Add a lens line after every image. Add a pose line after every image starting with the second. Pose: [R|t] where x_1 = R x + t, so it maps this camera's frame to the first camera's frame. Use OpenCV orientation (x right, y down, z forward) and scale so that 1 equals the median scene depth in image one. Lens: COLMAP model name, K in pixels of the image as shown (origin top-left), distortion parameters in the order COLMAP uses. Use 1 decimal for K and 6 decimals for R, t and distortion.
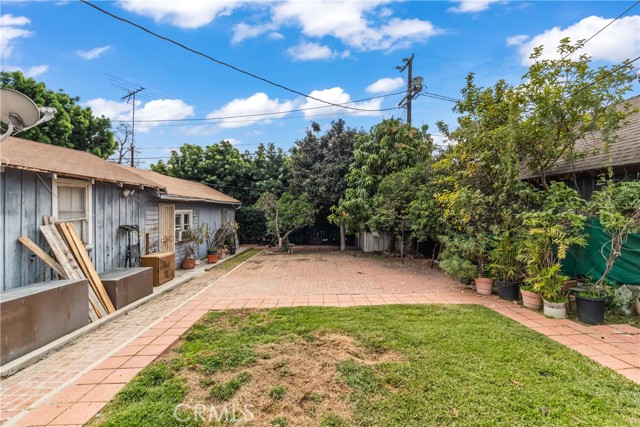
lens RADIAL K [[294.4, 0, 320.4], [0, 294.4, 207.5], [0, 0, 1]] dist [-0.001894, 0.001622]
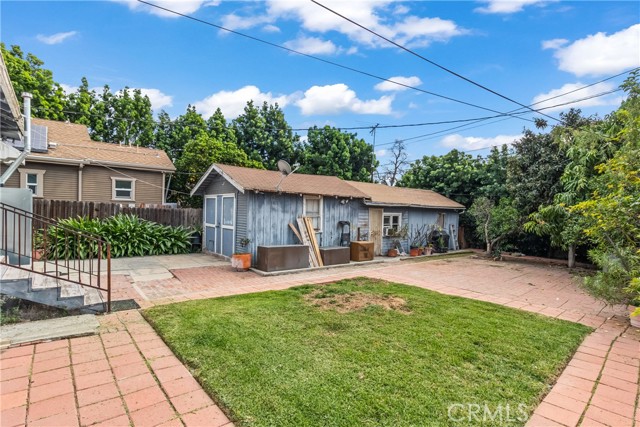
lens RADIAL K [[294.4, 0, 320.4], [0, 294.4, 207.5], [0, 0, 1]] dist [-0.001894, 0.001622]
pose [[0.639017, 0.009976, -0.769128, 0.448106], [-0.019518, 0.999804, -0.003248, -0.007275], [0.768945, 0.017087, 0.639086, -0.129245]]
